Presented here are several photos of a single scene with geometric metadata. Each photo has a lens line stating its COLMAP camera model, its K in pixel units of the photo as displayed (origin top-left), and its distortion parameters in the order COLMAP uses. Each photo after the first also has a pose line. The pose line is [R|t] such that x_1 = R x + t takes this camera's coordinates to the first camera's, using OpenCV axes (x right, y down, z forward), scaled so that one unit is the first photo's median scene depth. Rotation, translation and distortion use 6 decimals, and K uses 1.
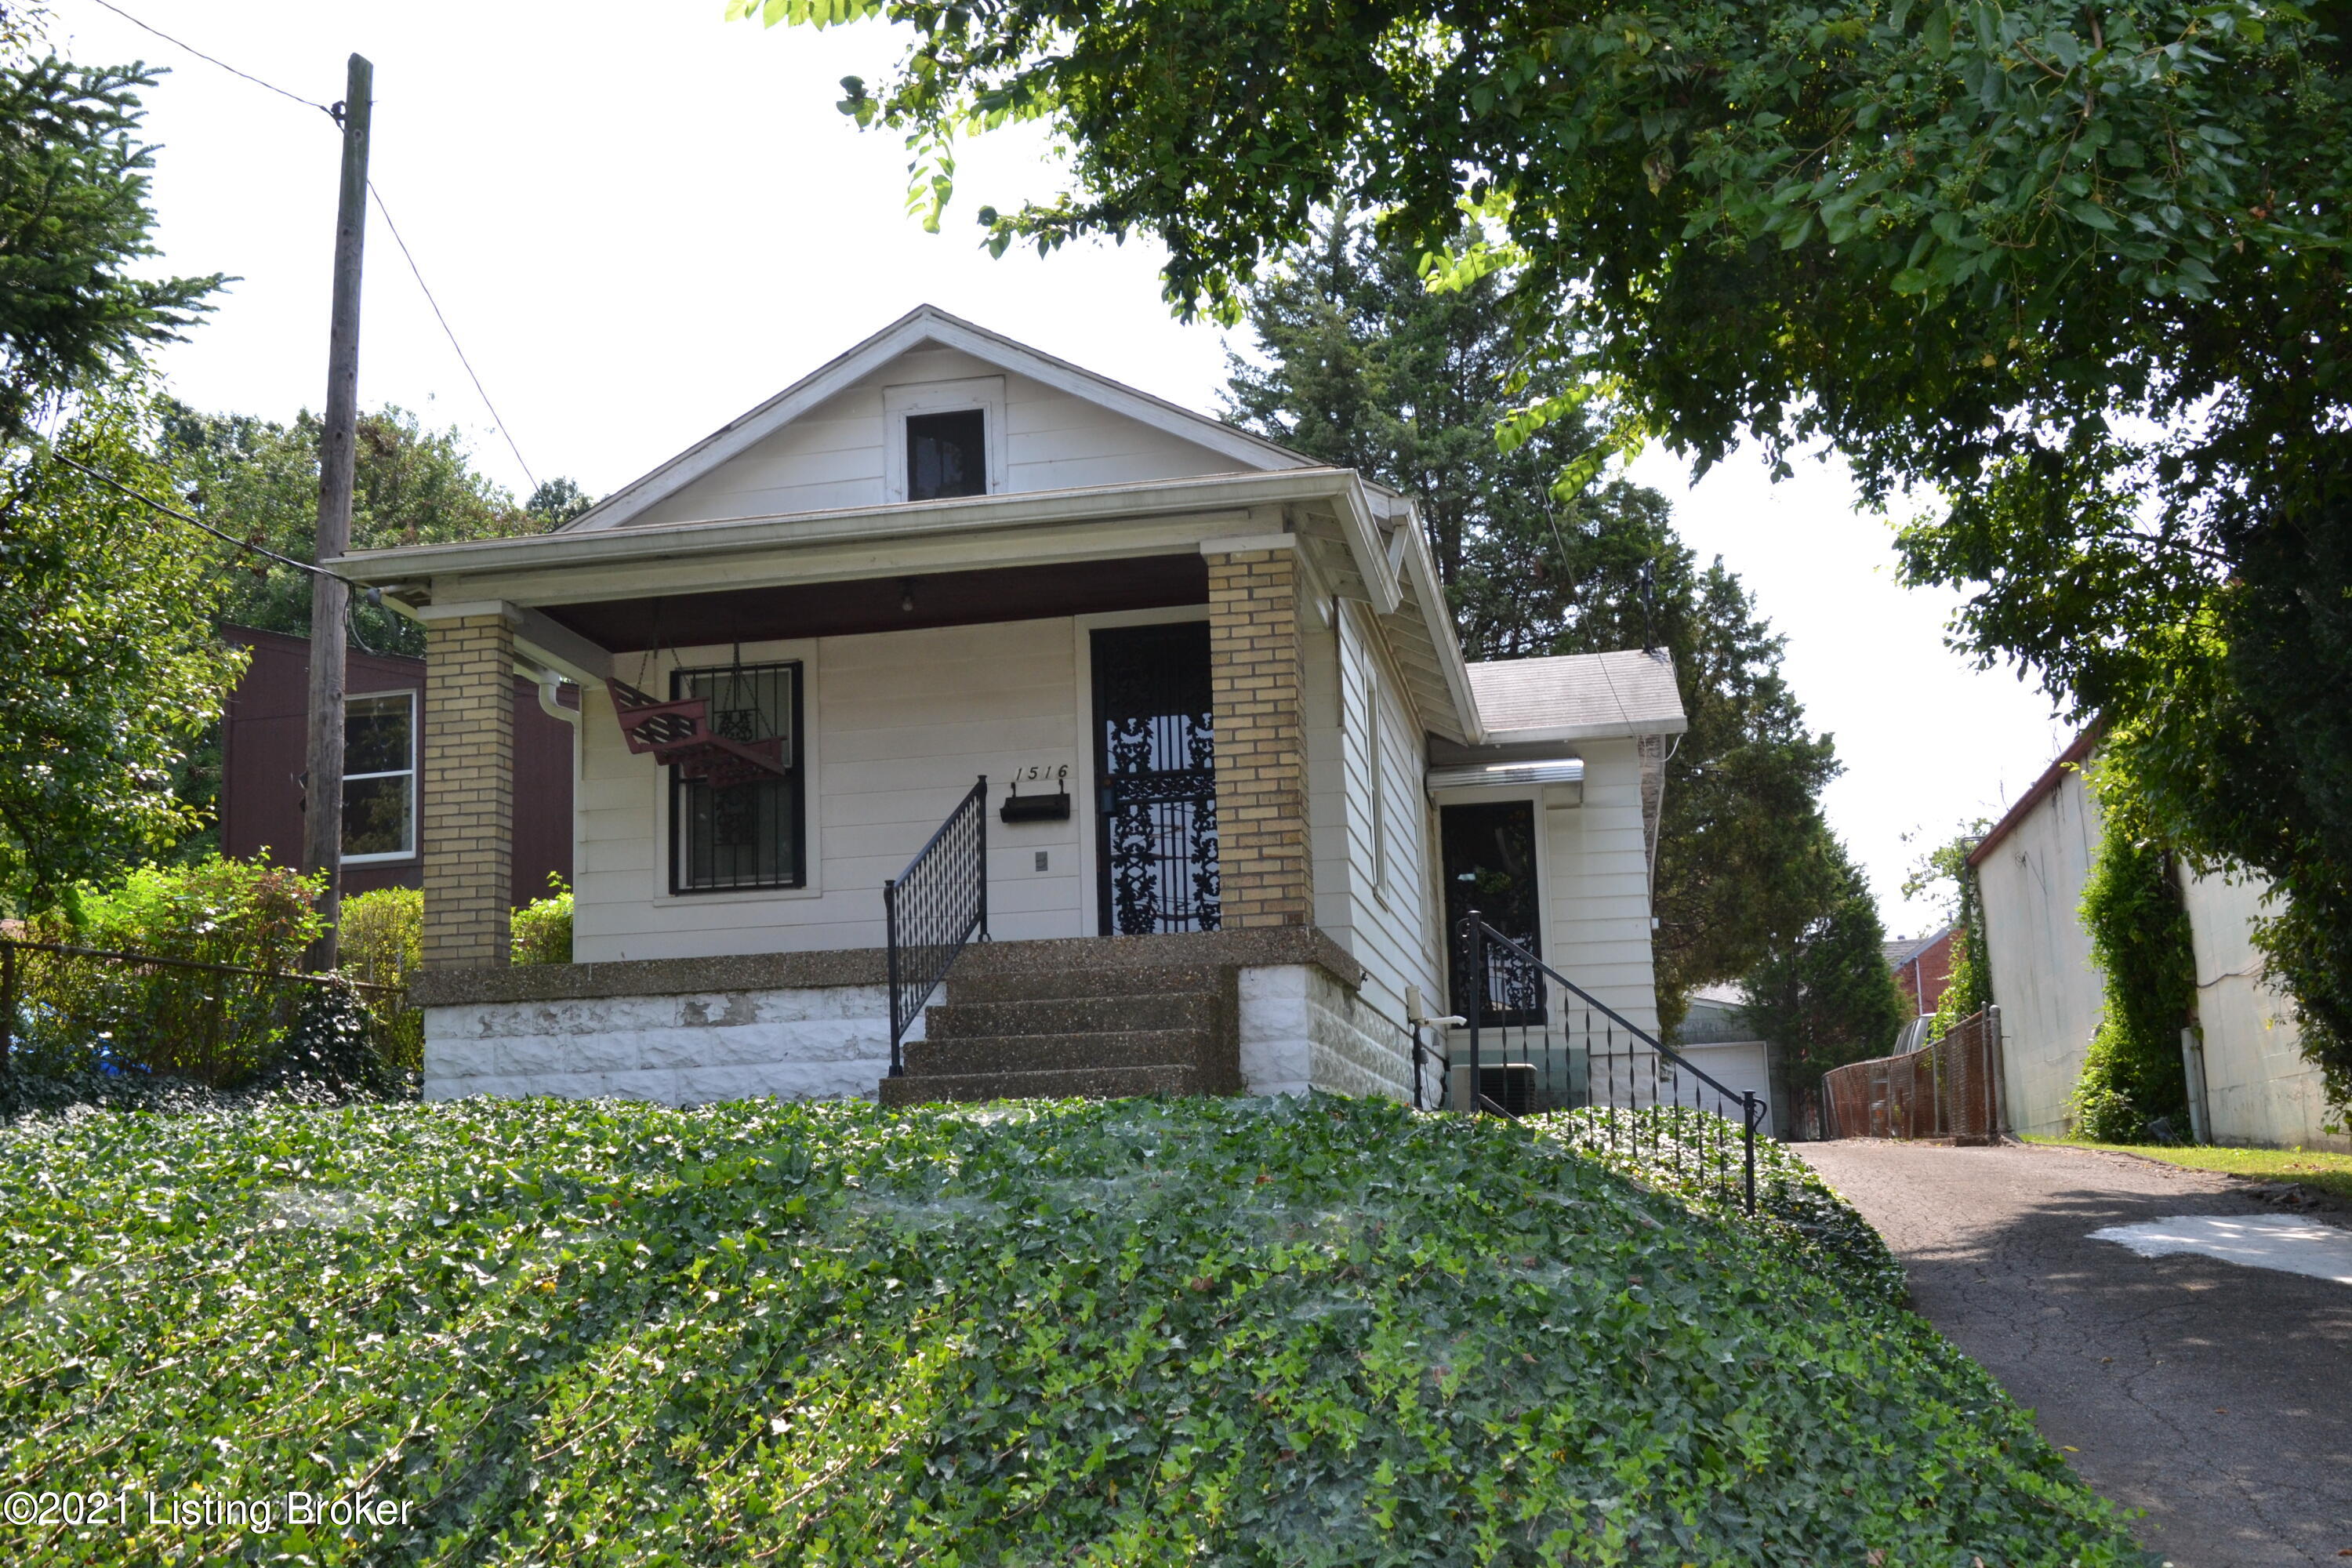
lens RADIAL K [[2453.7, 0, 1175.9], [0, 2453.7, 776.0], [0, 0, 1]] dist [-0.083985, 0.000000]
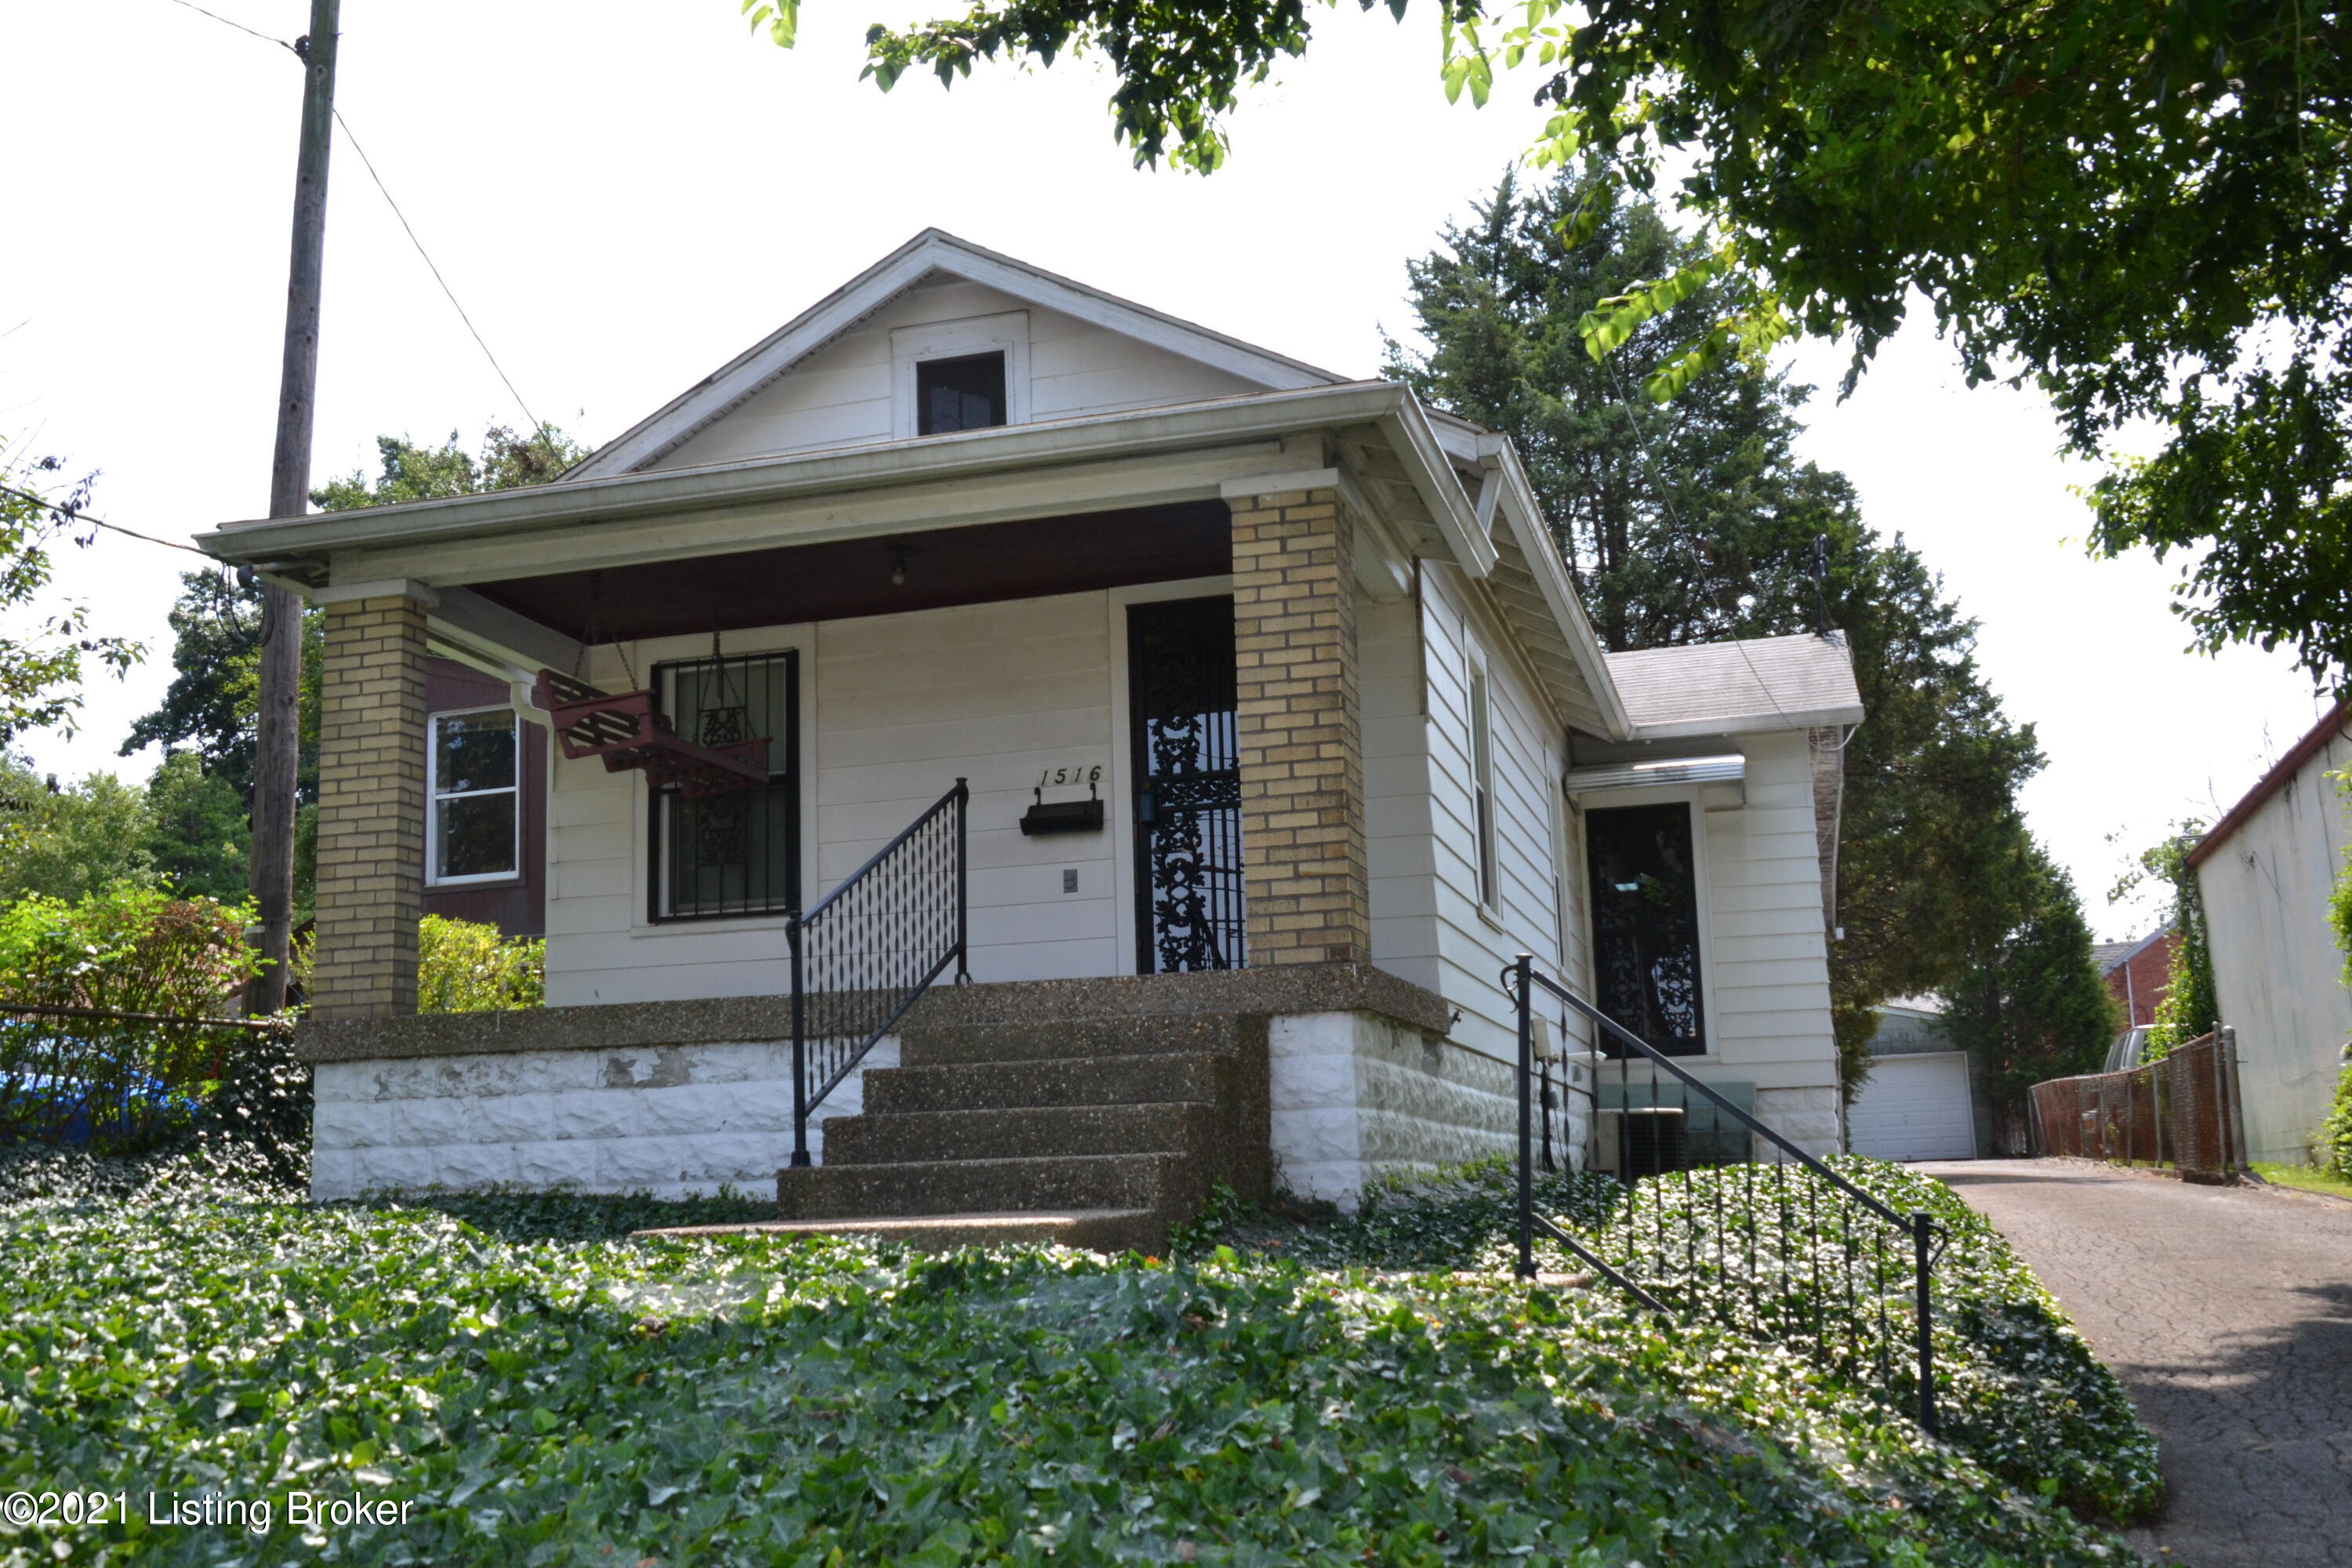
lens RADIAL K [[2283.2, 0, 1172.5], [0, 2283.2, 799.8], [0, 0, 1]] dist [-0.044610, 0.000000]
pose [[0.994934, -0.013251, -0.099650, 0.057420], [0.013768, 0.999895, 0.004504, 0.003864], [0.099580, -0.005853, 0.995012, 0.219232]]
